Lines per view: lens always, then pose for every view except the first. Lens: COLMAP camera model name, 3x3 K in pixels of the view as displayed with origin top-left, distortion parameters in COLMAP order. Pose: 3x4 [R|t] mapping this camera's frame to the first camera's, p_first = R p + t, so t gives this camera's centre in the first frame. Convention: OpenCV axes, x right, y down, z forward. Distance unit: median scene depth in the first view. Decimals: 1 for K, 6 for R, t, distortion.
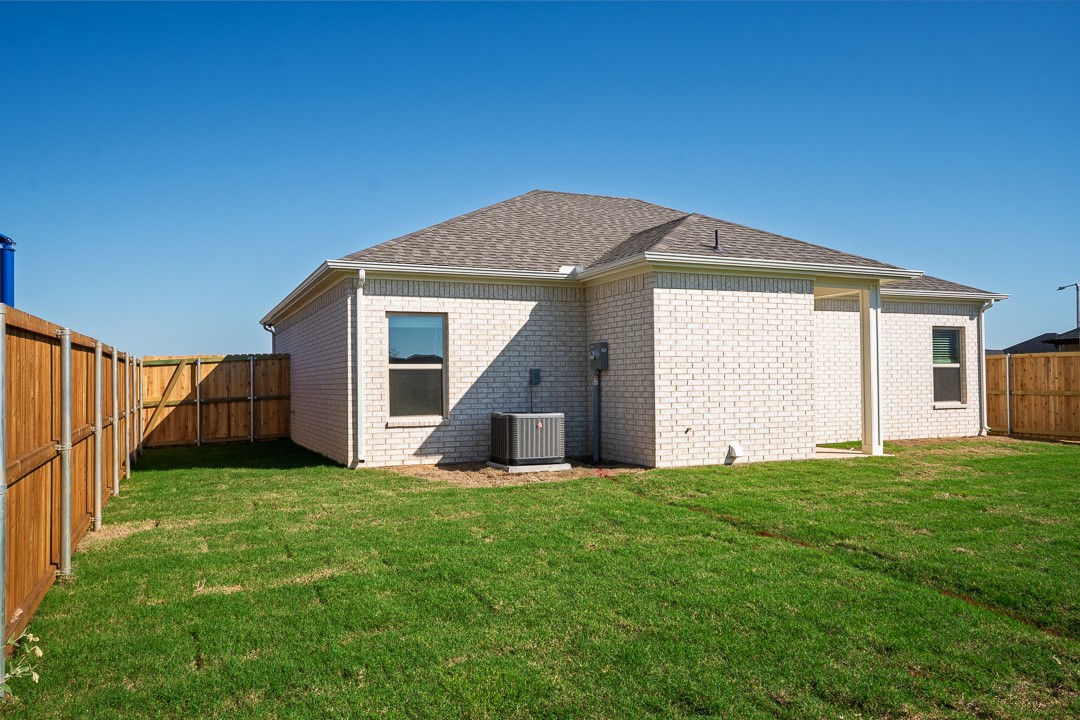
lens RADIAL K [[803.5, 0, 540.0], [0, 803.5, 360.0], [0, 0, 1]] dist [0.004032, 0.001166]
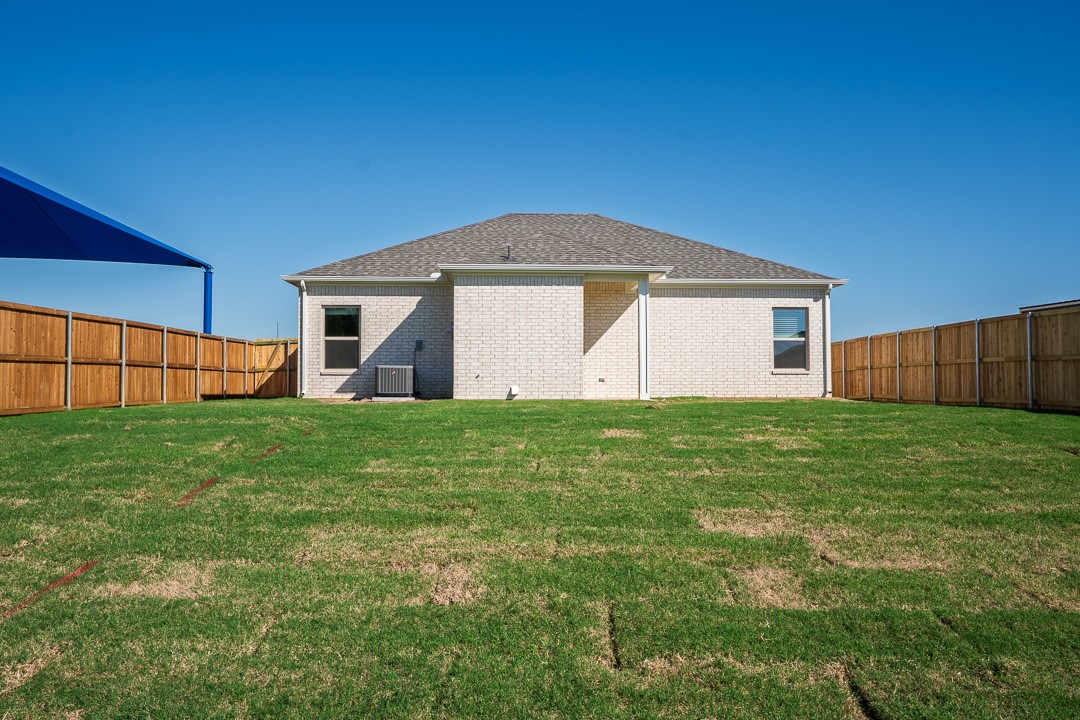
lens RADIAL K [[845.9, 0, 554.5], [0, 845.9, 359.1], [0, 0, 1]] dist [-0.007481, -0.004832]
pose [[0.938798, -0.002786, -0.344457, 0.832530], [0.001227, 0.999988, -0.004744, 0.058142], [0.344467, 0.004031, 0.938790, -0.456419]]
